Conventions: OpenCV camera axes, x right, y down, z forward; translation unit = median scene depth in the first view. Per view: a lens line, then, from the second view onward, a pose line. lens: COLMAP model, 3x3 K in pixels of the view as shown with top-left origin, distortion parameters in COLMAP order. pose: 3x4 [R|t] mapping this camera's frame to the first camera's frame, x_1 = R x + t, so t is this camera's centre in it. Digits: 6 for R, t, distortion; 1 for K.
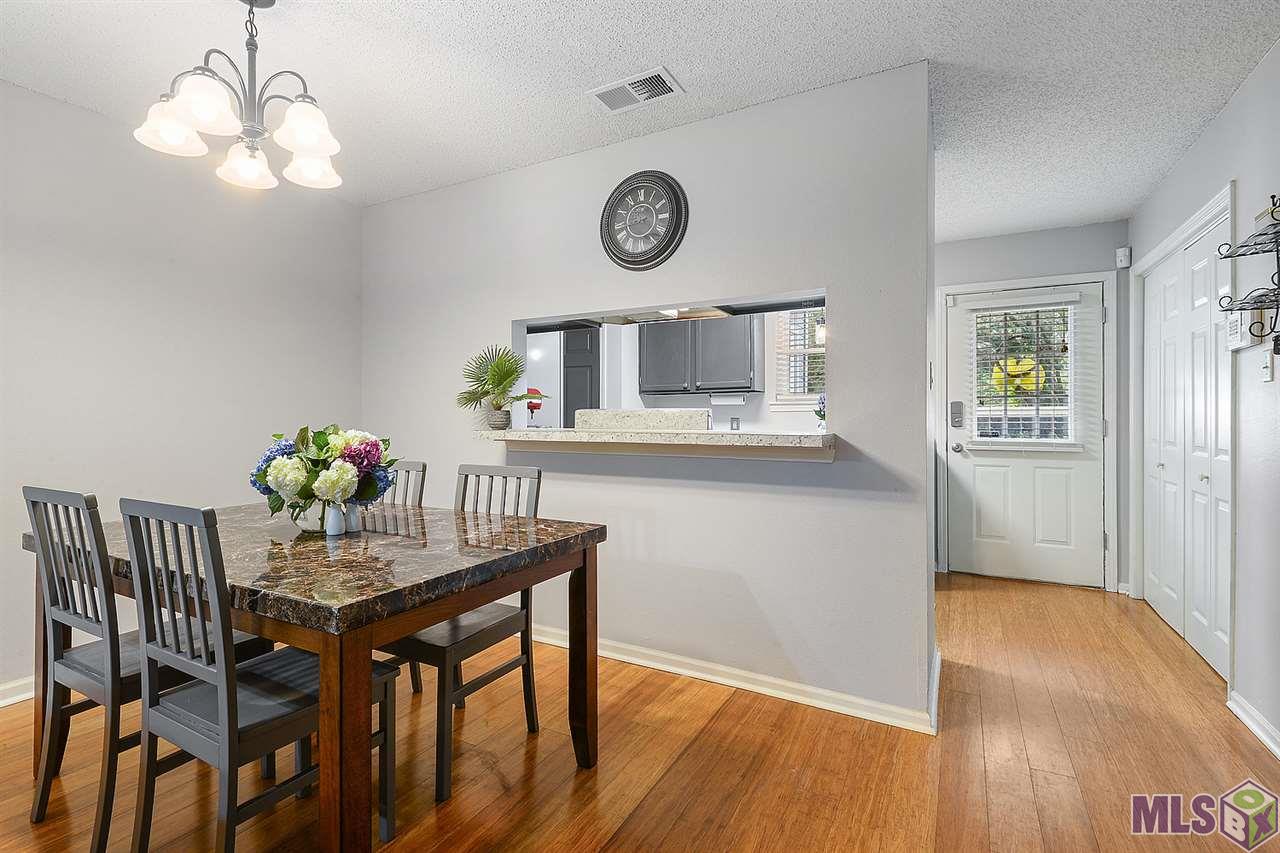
lens RADIAL K [[578.0, 0, 634.6], [0, 578.0, 413.4], [0, 0, 1]] dist [0.000364, -0.018553]
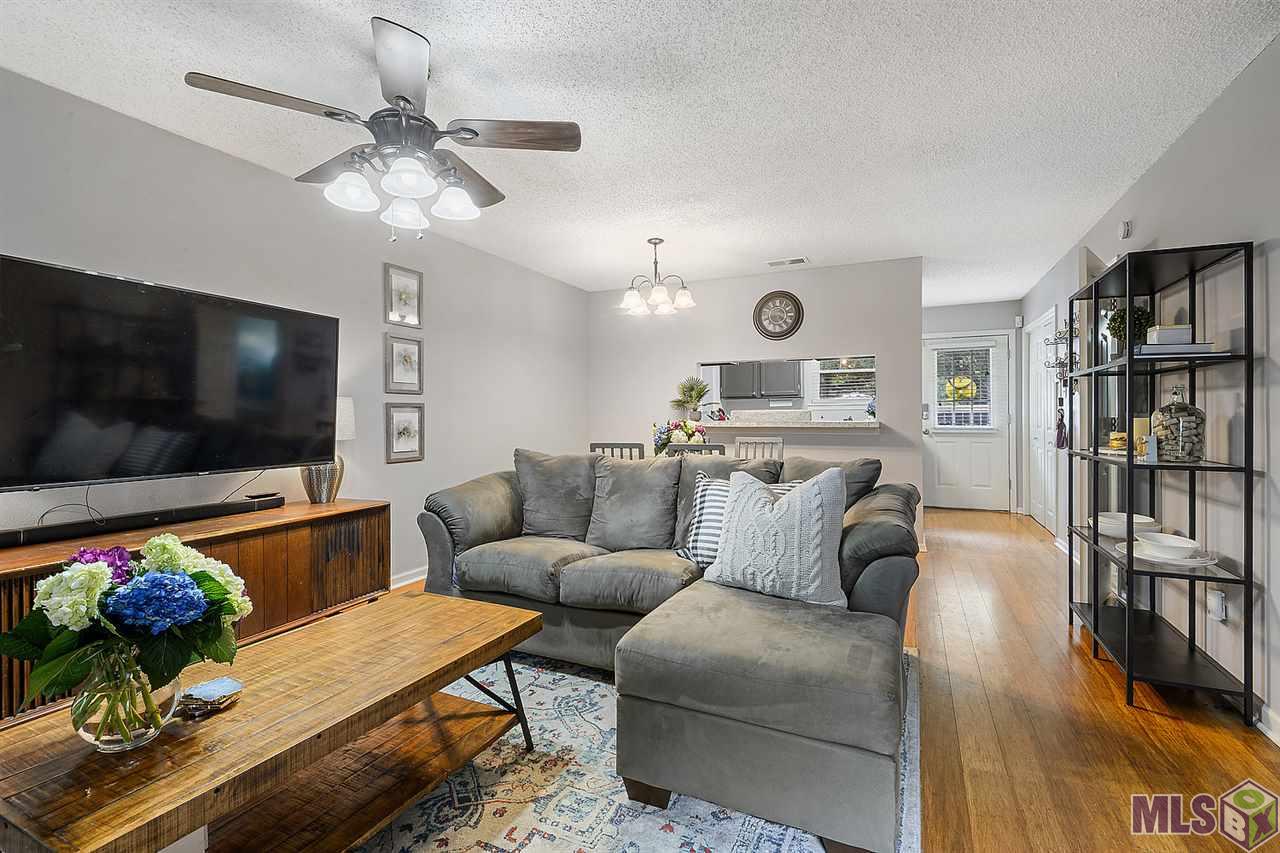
lens RADIAL K [[578.0, 0, 634.6], [0, 578.0, 413.4], [0, 0, 1]] dist [0.000364, -0.018553]
pose [[0.997863, -0.006221, 0.065045, -0.429938], [0.005810, 0.999962, 0.006509, -0.009049], [-0.065083, -0.006117, 0.997861, -0.673377]]
